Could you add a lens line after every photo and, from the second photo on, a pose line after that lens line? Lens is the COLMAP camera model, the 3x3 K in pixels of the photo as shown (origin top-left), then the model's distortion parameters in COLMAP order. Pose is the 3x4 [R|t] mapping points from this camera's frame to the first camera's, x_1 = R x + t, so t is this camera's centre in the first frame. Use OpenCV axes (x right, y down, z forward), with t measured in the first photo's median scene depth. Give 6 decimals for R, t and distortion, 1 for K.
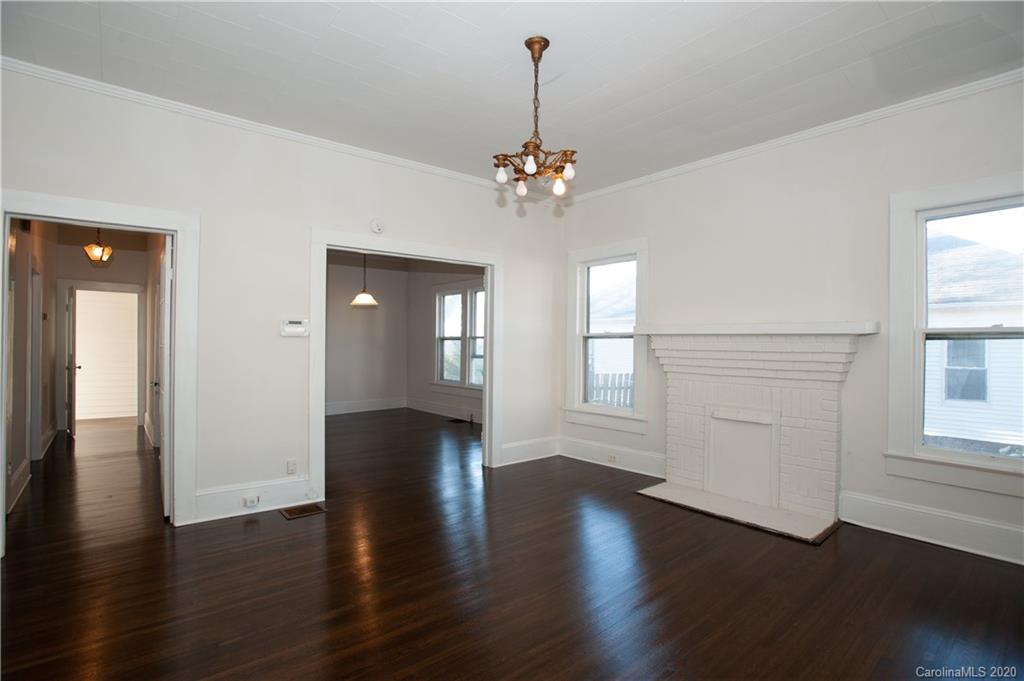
lens RADIAL K [[518.0, 0, 512.0], [0, 518.0, 340.5], [0, 0, 1]] dist [-0.000168, -0.000010]
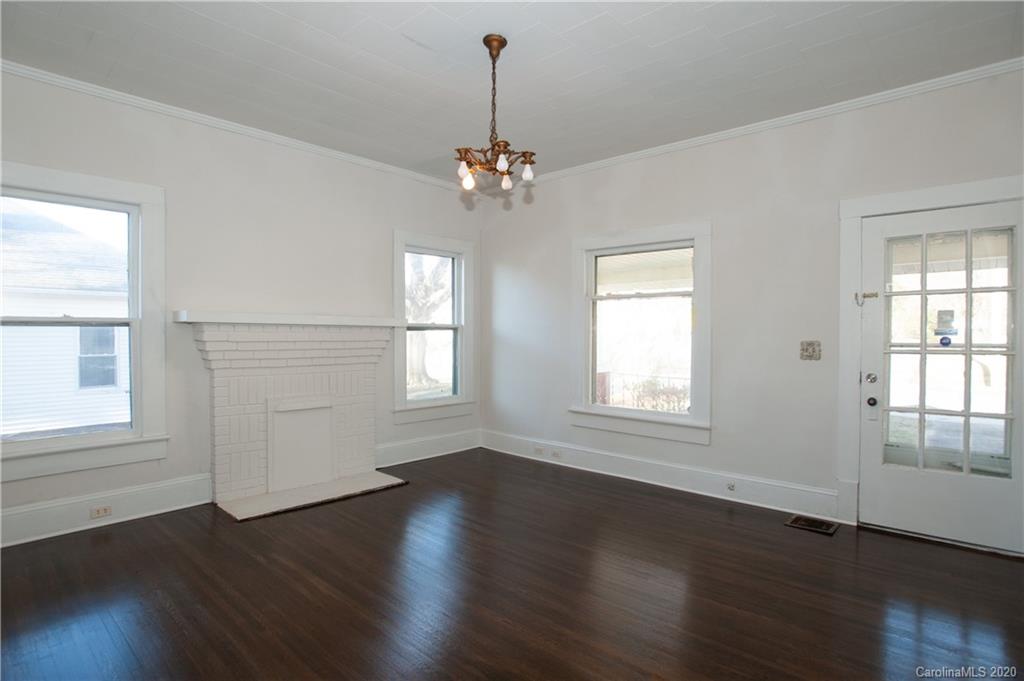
lens RADIAL K [[518.0, 0, 512.0], [0, 518.0, 340.5], [0, 0, 1]] dist [-0.000168, -0.000010]
pose [[-0.093271, -0.018635, 0.995466, -0.640733], [-0.006208, 0.999816, 0.018135, -0.002092], [-0.995621, -0.004488, -0.093369, 0.714950]]
